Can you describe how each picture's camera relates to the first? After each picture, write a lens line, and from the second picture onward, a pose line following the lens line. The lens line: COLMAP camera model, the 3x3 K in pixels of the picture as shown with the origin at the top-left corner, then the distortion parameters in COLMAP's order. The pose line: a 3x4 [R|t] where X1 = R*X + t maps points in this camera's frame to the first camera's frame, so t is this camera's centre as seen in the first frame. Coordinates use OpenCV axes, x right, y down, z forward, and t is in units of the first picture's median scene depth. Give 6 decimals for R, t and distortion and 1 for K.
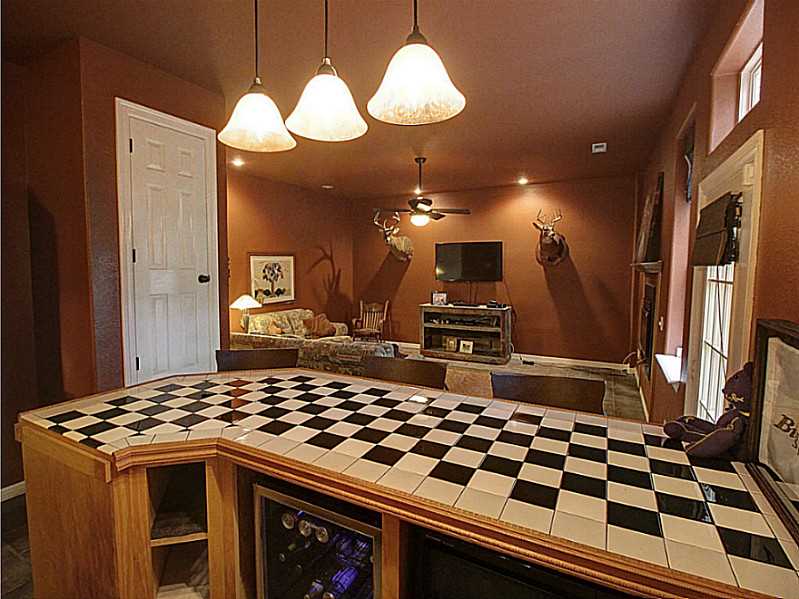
lens RADIAL K [[380.8, 0, 394.8], [0, 380.8, 300.4], [0, 0, 1]] dist [-0.010625, -0.001096]
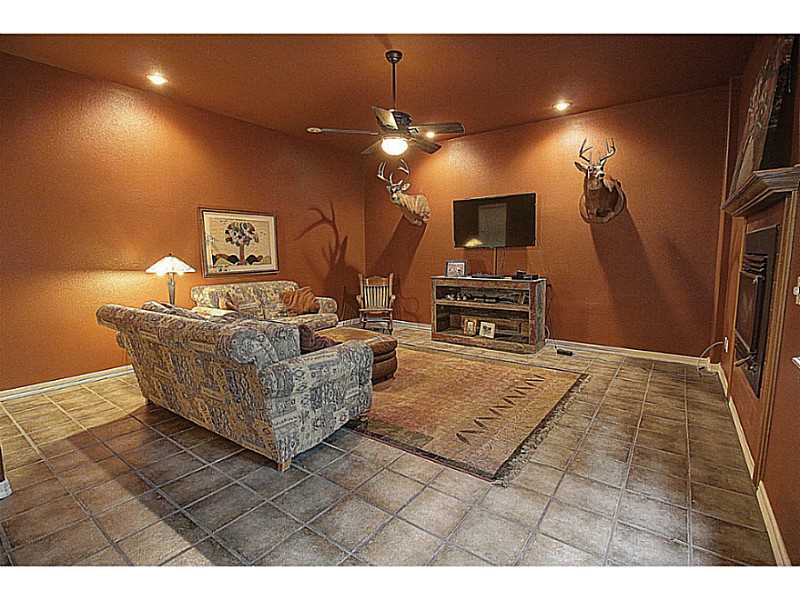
lens RADIAL K [[381.3, 0, 406.4], [0, 381.3, 298.3], [0, 0, 1]] dist [-0.010625, -0.001096]
pose [[0.993642, 0.009093, -0.112216, 0.115626], [-0.004028, 0.998966, 0.045281, 0.022868], [0.112512, -0.044541, 0.992652, 0.208184]]
